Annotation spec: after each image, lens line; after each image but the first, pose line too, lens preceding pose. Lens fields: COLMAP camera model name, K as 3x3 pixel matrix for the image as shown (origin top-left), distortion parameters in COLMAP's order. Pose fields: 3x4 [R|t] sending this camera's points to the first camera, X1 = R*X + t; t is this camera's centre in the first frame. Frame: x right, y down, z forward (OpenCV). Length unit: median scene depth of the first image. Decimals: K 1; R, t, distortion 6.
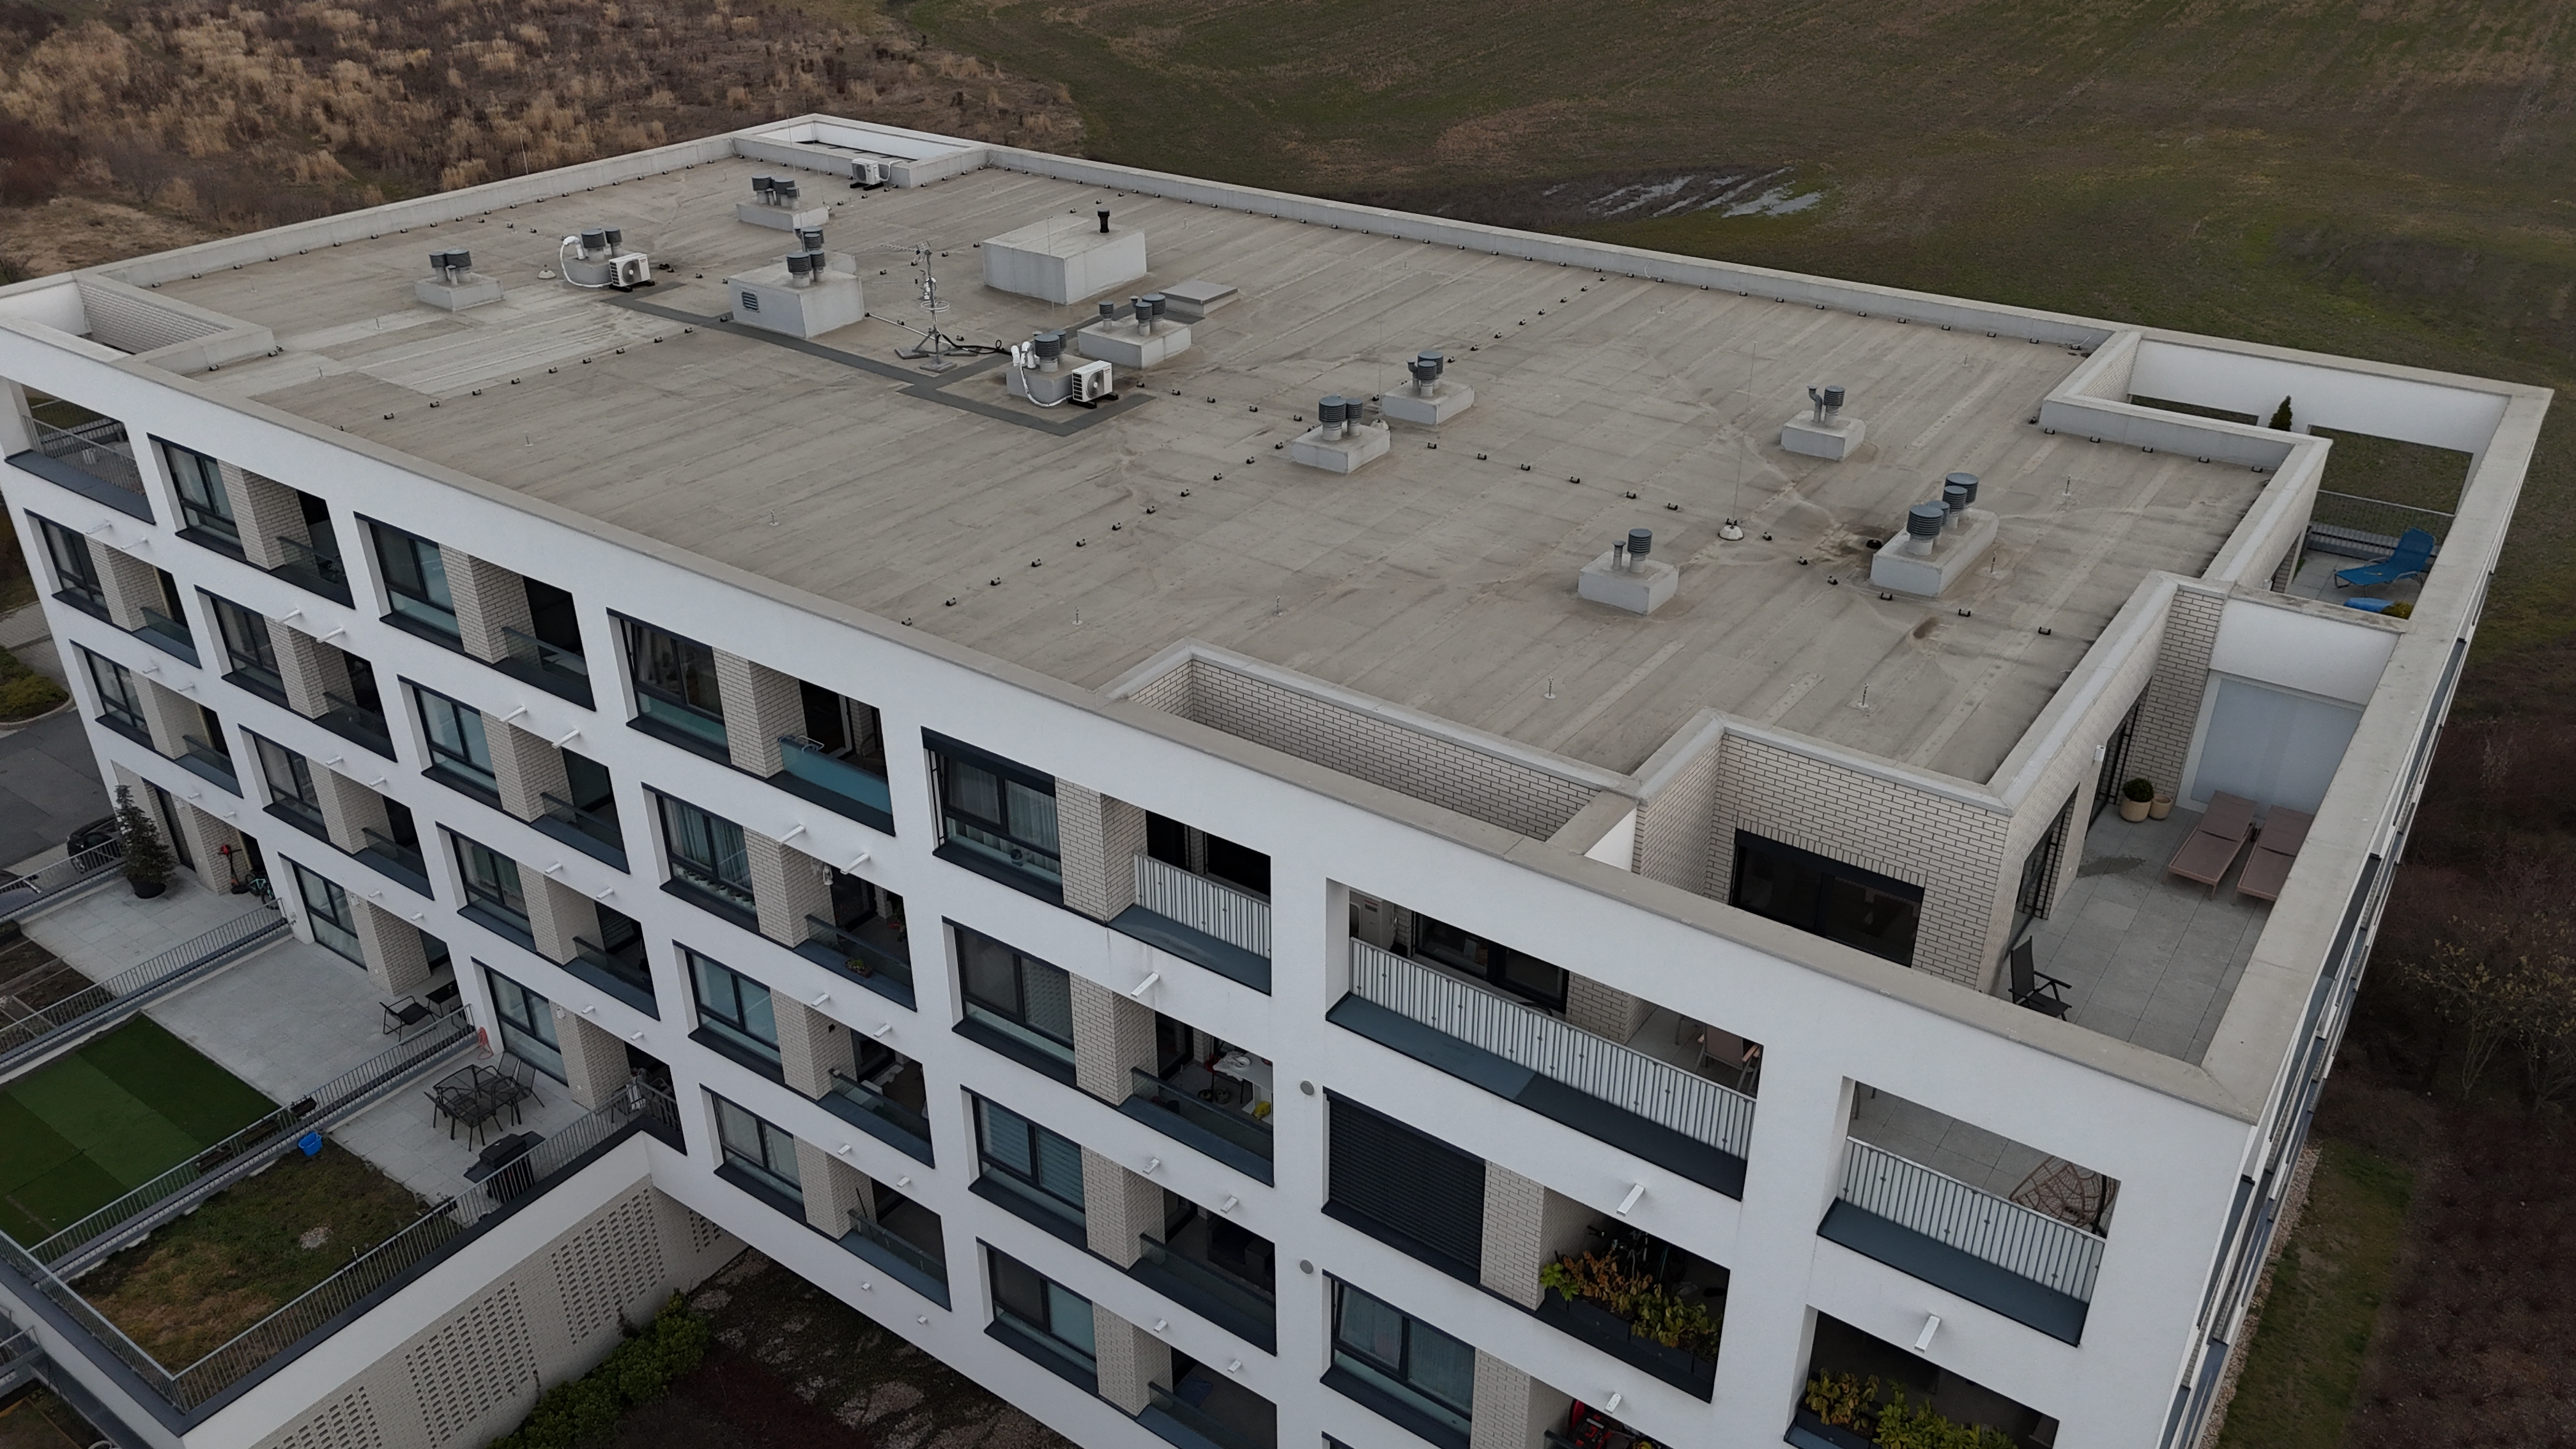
lens RADIAL K [[1897.7, 0, 1294.8], [0, 1897.7, 711.7], [0, 0, 1]] dist [0.047553, -0.038761]
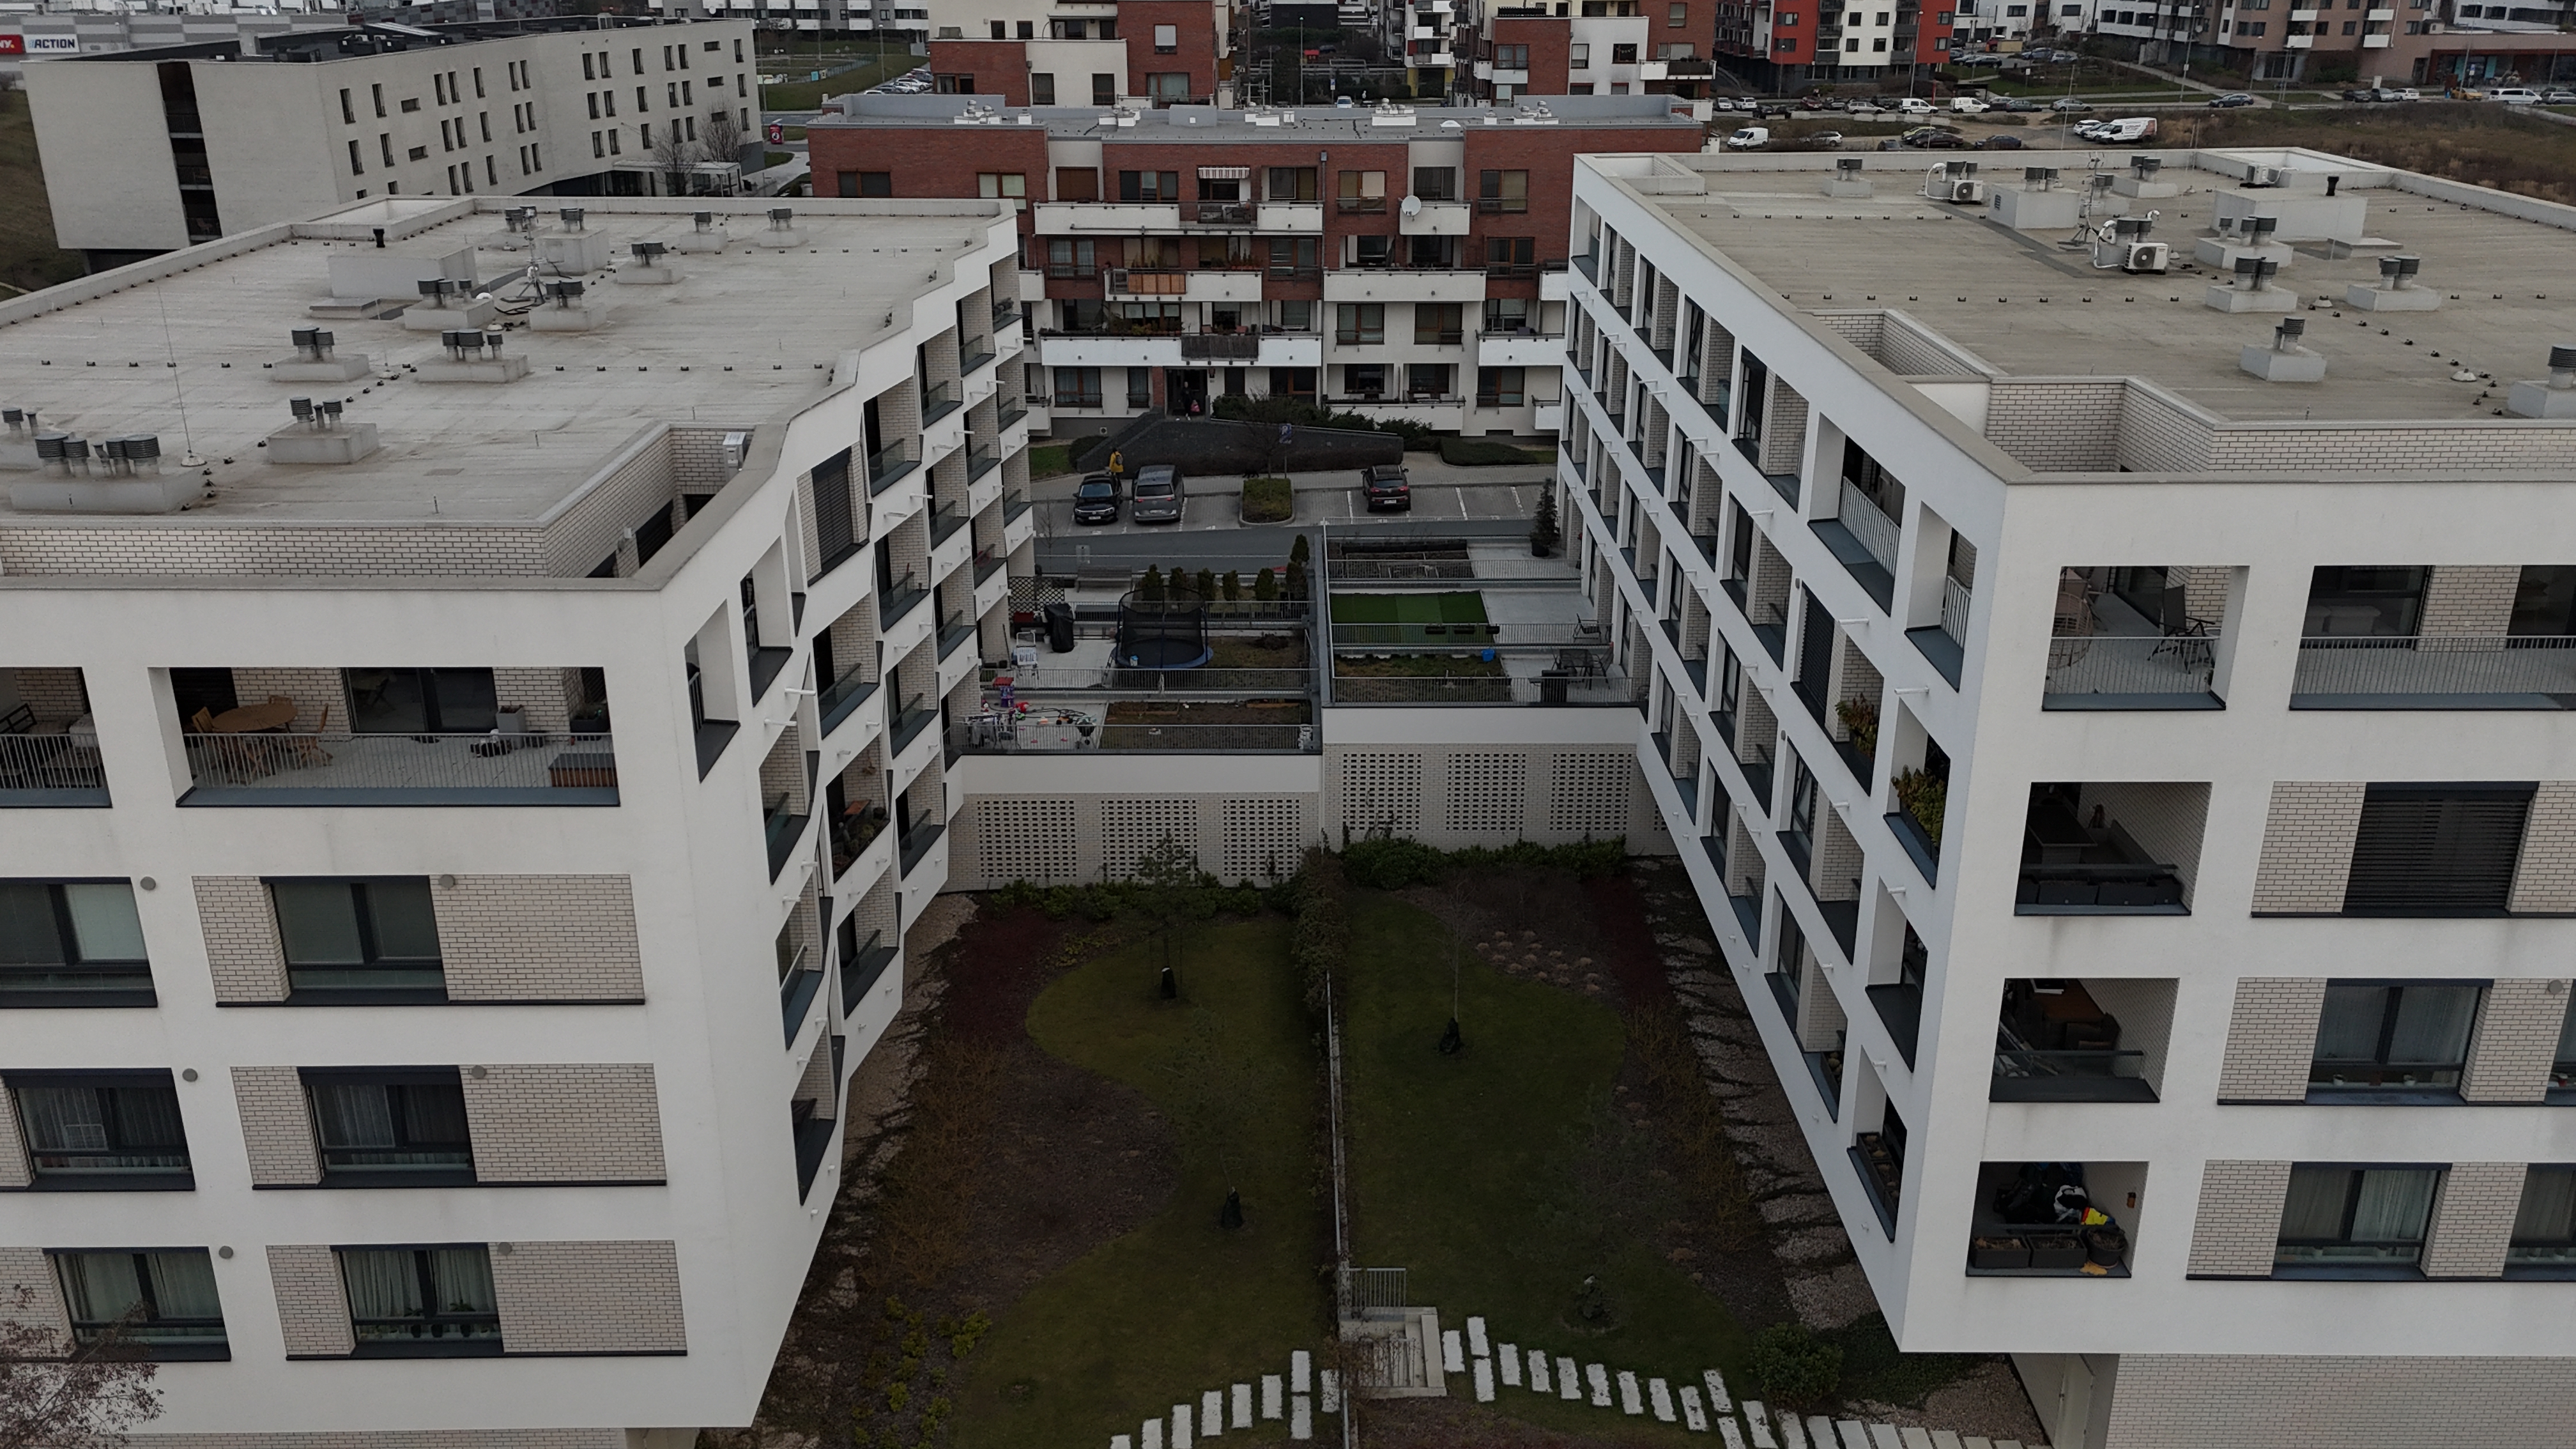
lens RADIAL K [[2062.7, 0, 1278.0], [0, 2062.7, 751.9], [0, 0, 1]] dist [0.057197, -0.038443]
pose [[0.570977, 0.302604, -0.763162, 0.704751], [-0.390983, 0.917630, 0.071329, 0.245556], [0.721884, 0.257656, 0.642259, -0.190075]]
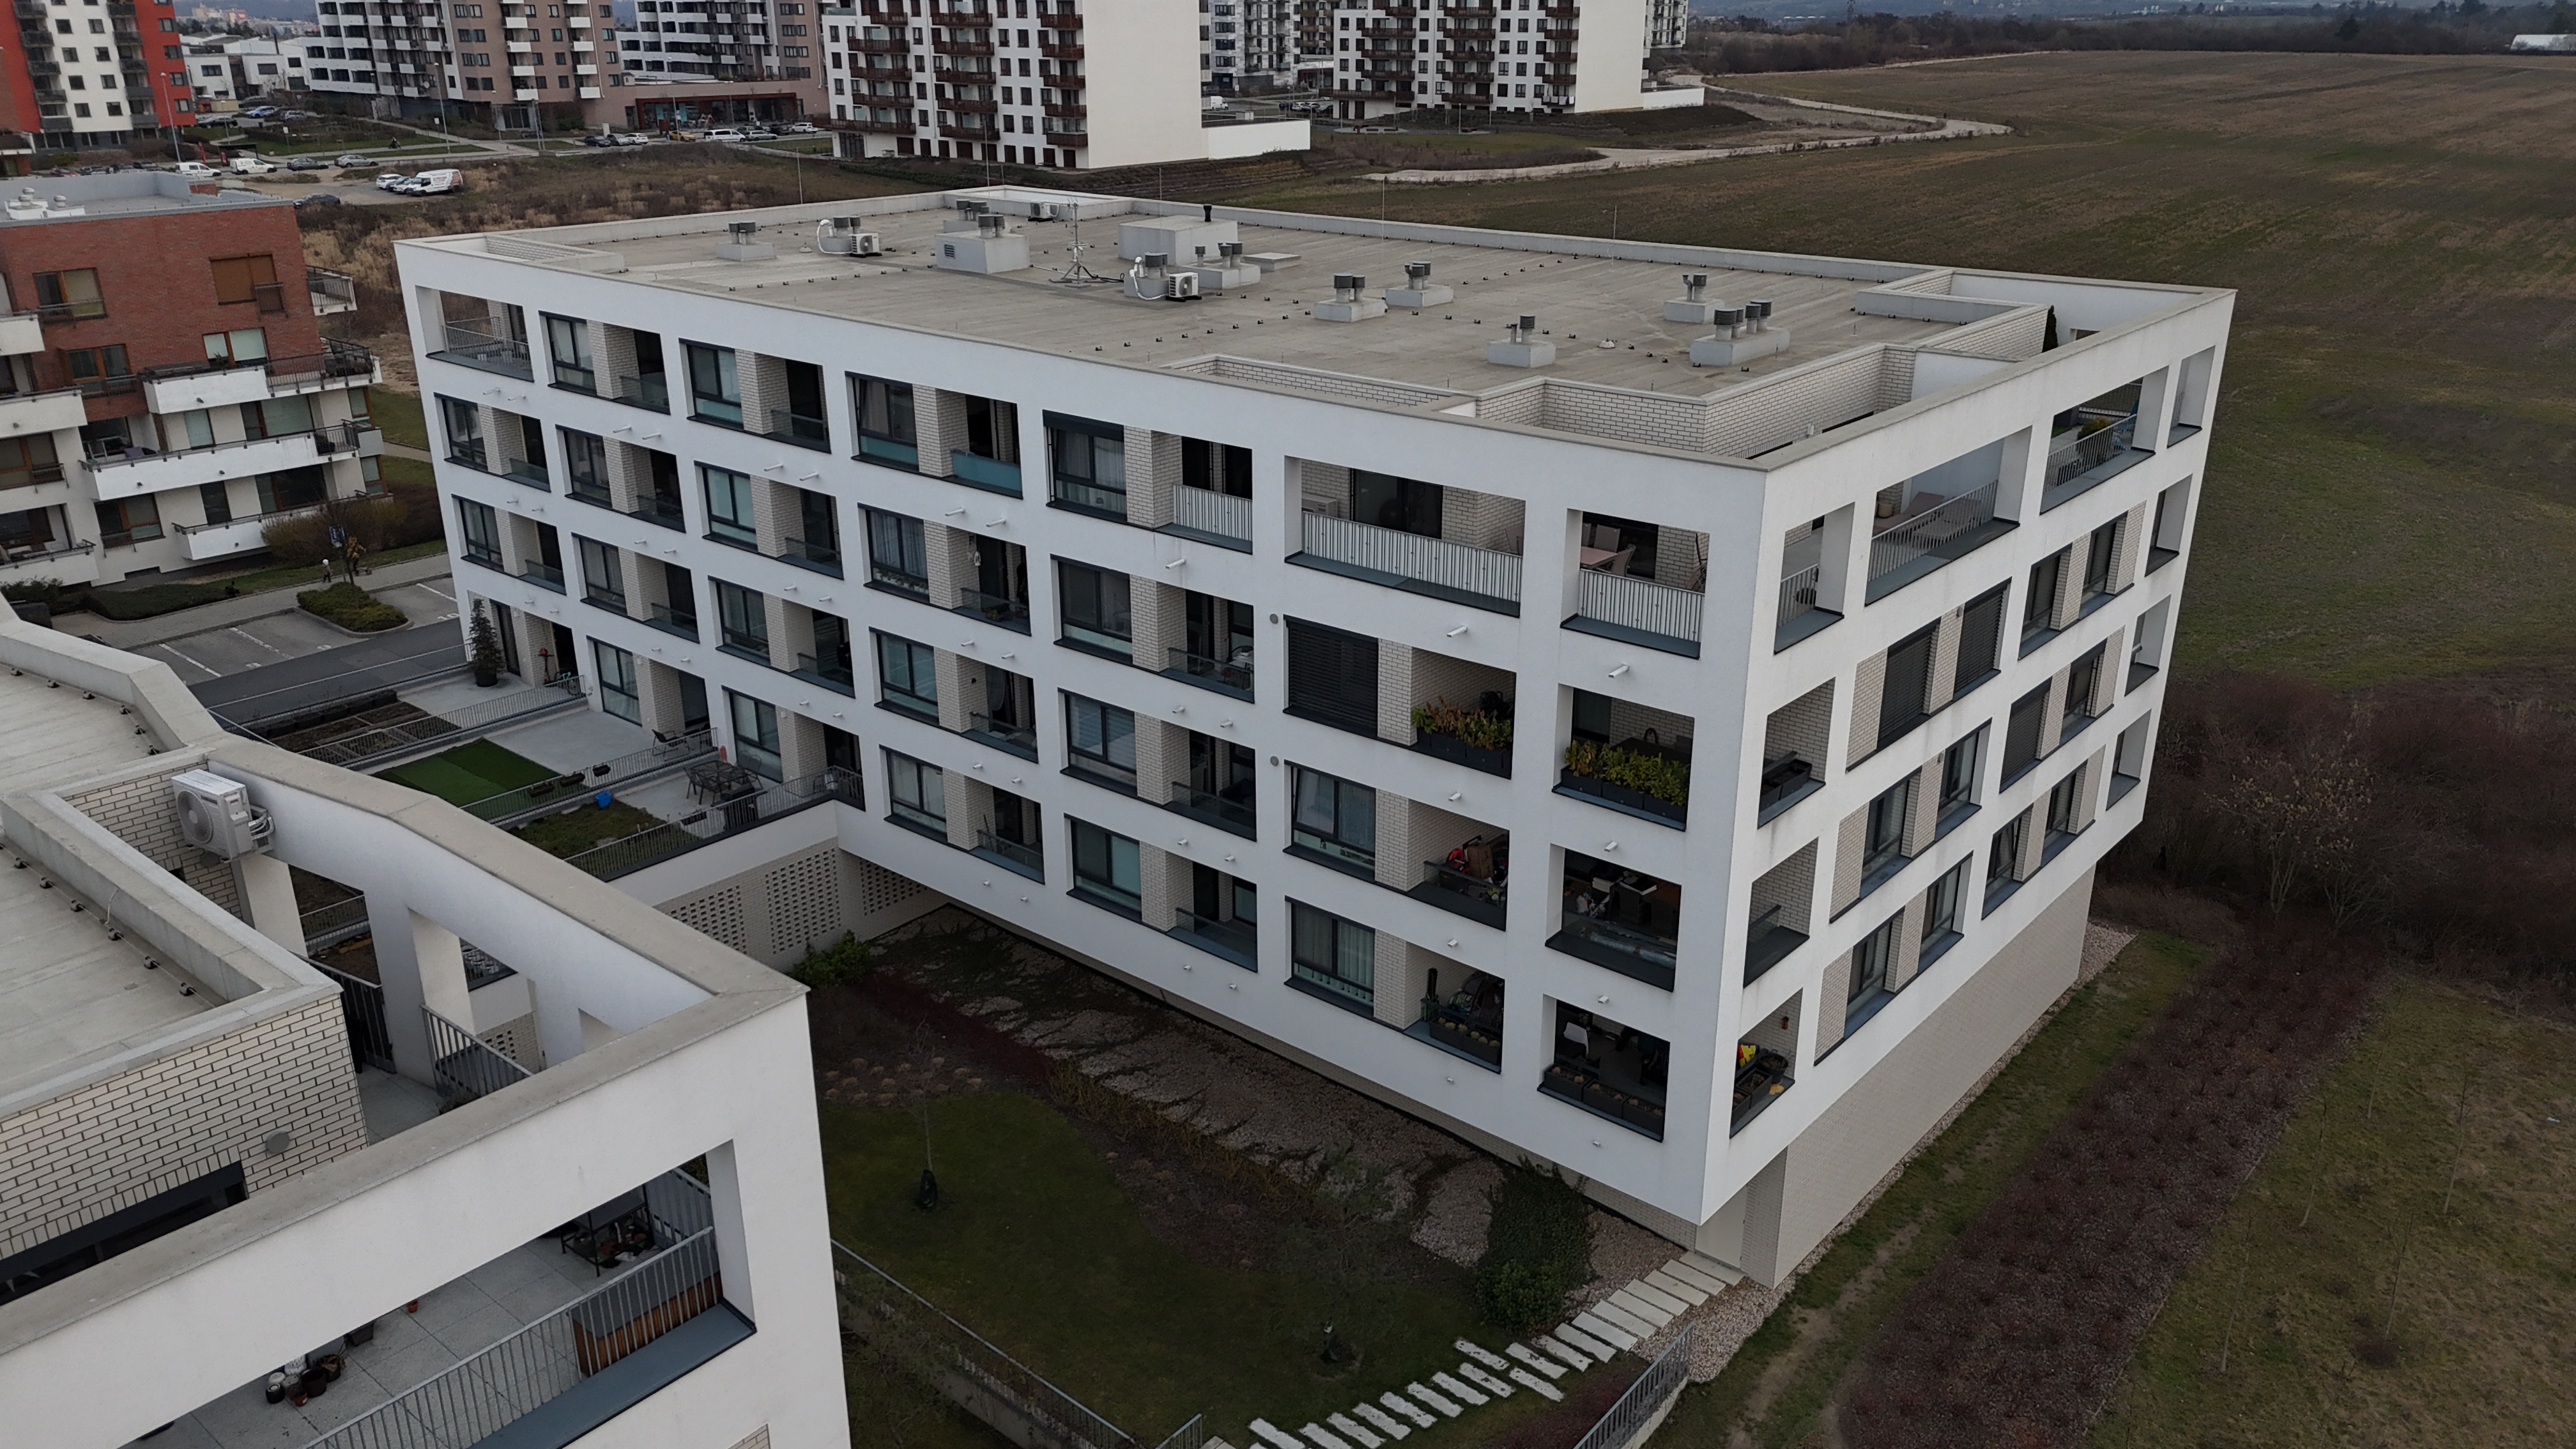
lens RADIAL K [[1897.7, 0, 1297.4], [0, 1897.7, 722.9], [0, 0, 1]] dist [0.047553, -0.038761]
pose [[0.995900, 0.034113, -0.083780, 0.107157], [-0.044704, 0.990767, -0.127992, 0.326768], [0.078640, 0.131213, 0.988230, -0.345728]]
